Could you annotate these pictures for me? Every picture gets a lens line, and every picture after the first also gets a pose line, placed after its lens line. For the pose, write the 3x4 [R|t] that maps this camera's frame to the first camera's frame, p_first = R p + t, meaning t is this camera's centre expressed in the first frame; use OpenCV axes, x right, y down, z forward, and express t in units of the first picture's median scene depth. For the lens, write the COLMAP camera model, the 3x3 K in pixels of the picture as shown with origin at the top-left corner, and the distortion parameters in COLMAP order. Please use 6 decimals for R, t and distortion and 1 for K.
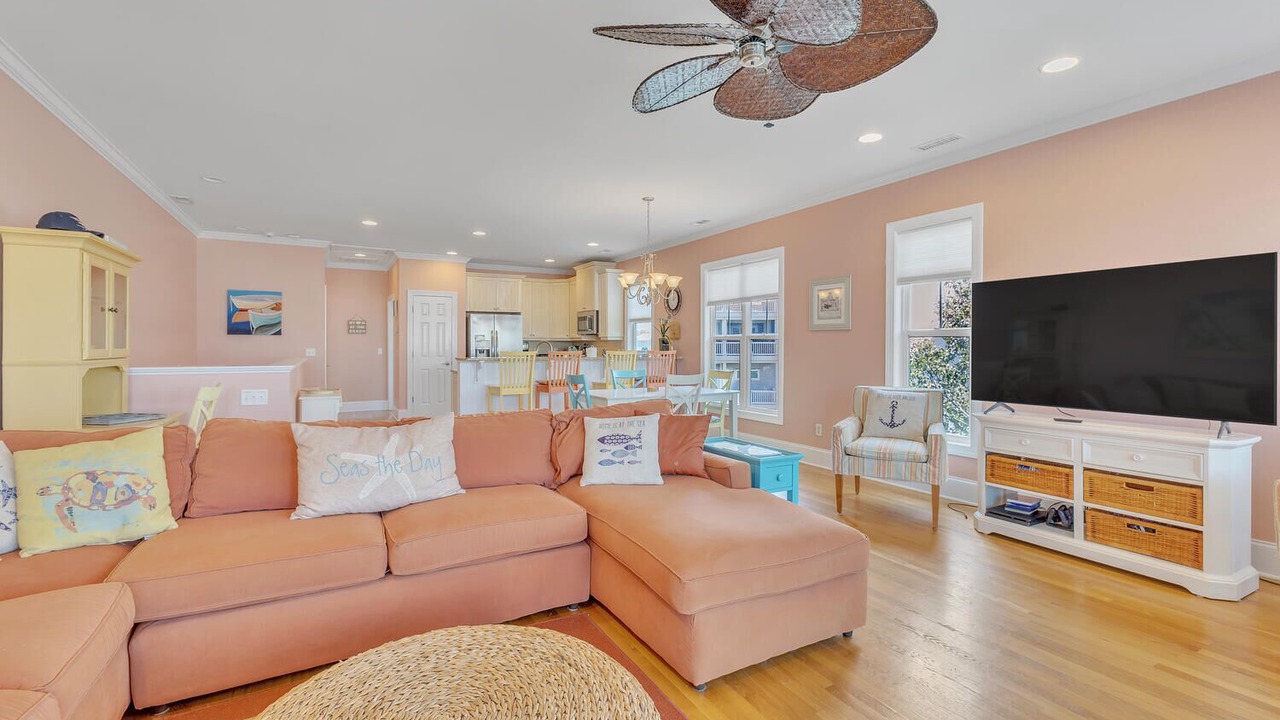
lens RADIAL K [[564.1, 0, 638.4], [0, 564.1, 350.4], [0, 0, 1]] dist [0.008329, -0.000385]
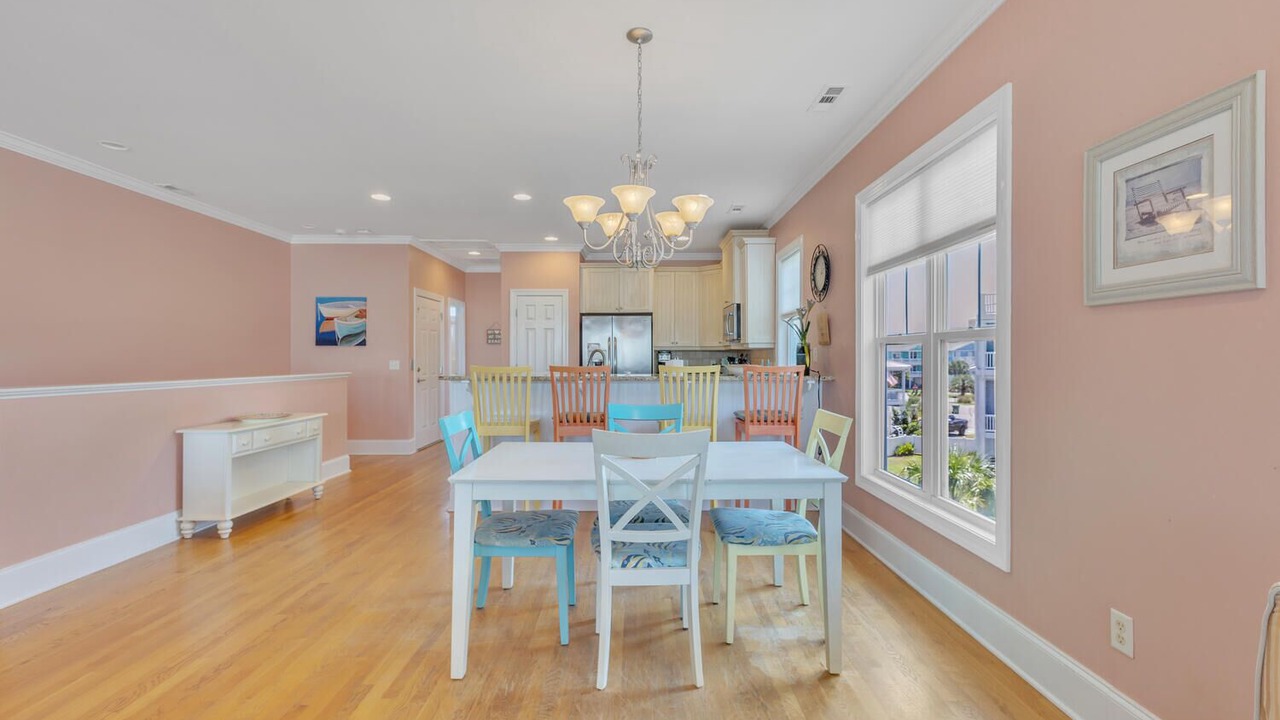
lens RADIAL K [[559.3, 0, 638.0], [0, 559.3, 358.6], [0, 0, 1]] dist [0.011650, -0.004064]
pose [[0.875496, -0.001247, -0.483223, 0.301769], [-0.001661, 0.999983, -0.005590, -0.004398], [0.483222, 0.005696, 0.875479, 0.767653]]
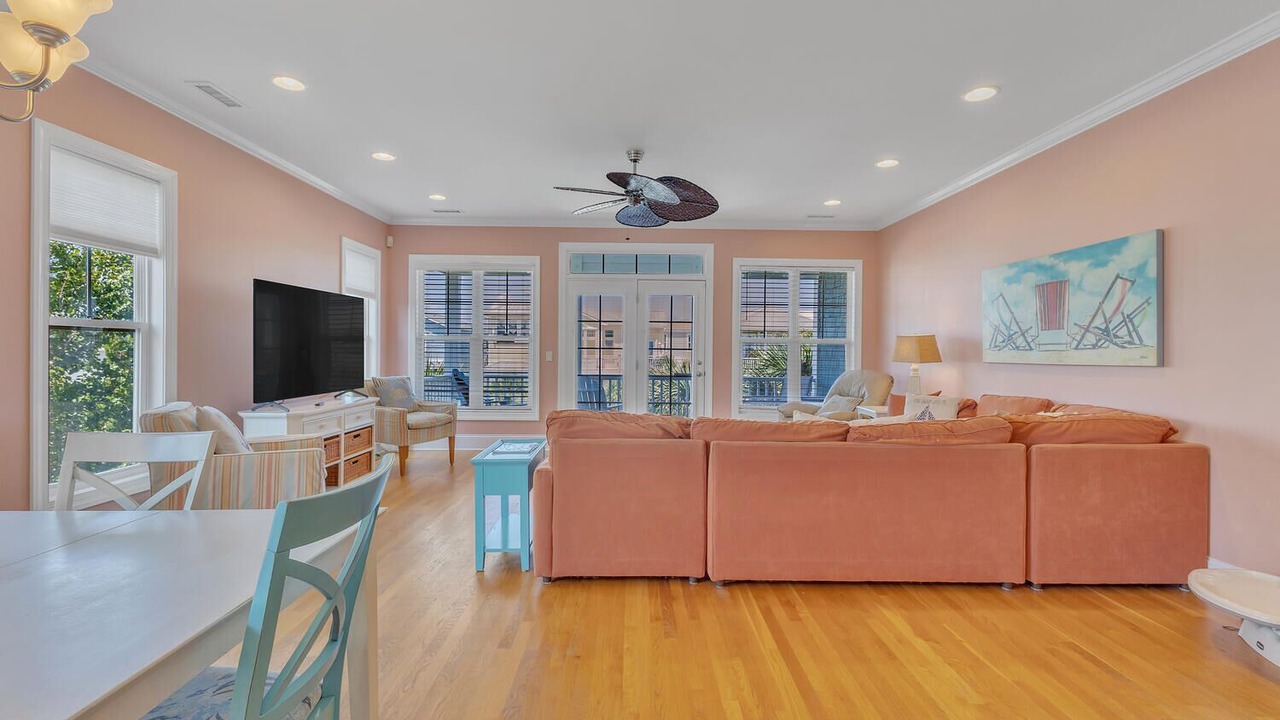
lens RADIAL K [[566.9, 0, 643.2], [0, 566.9, 350.7], [0, 0, 1]] dist [0.005083, -0.000211]
pose [[-0.882218, -0.008410, 0.470766, -0.372427], [-0.004897, 0.999950, 0.008685, -0.008840], [-0.470816, 0.005357, -0.882215, 1.341535]]
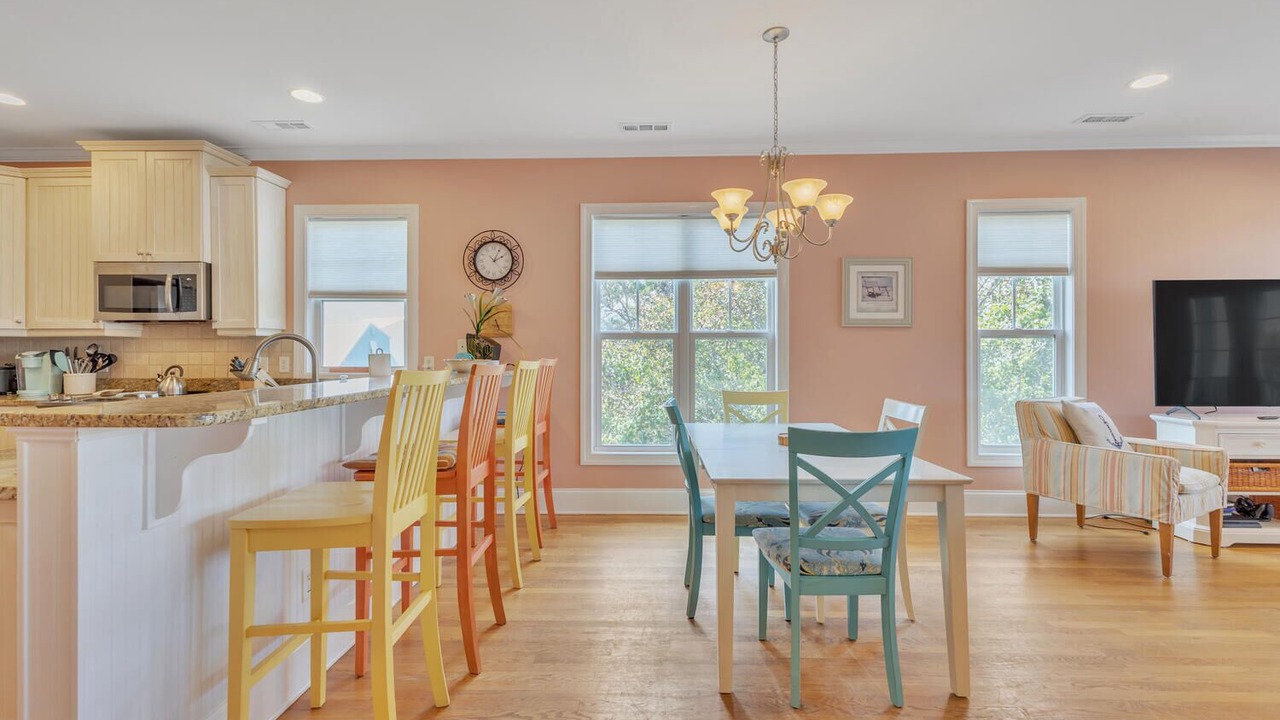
lens RADIAL K [[564.1, 0, 638.4], [0, 564.1, 350.4], [0, 0, 1]] dist [0.008329, -0.000385]
pose [[0.509552, -0.002998, 0.860434, -0.566745], [0.009640, 0.999951, -0.002225, -0.008075], [-0.860386, 0.009429, 0.509556, 1.100674]]
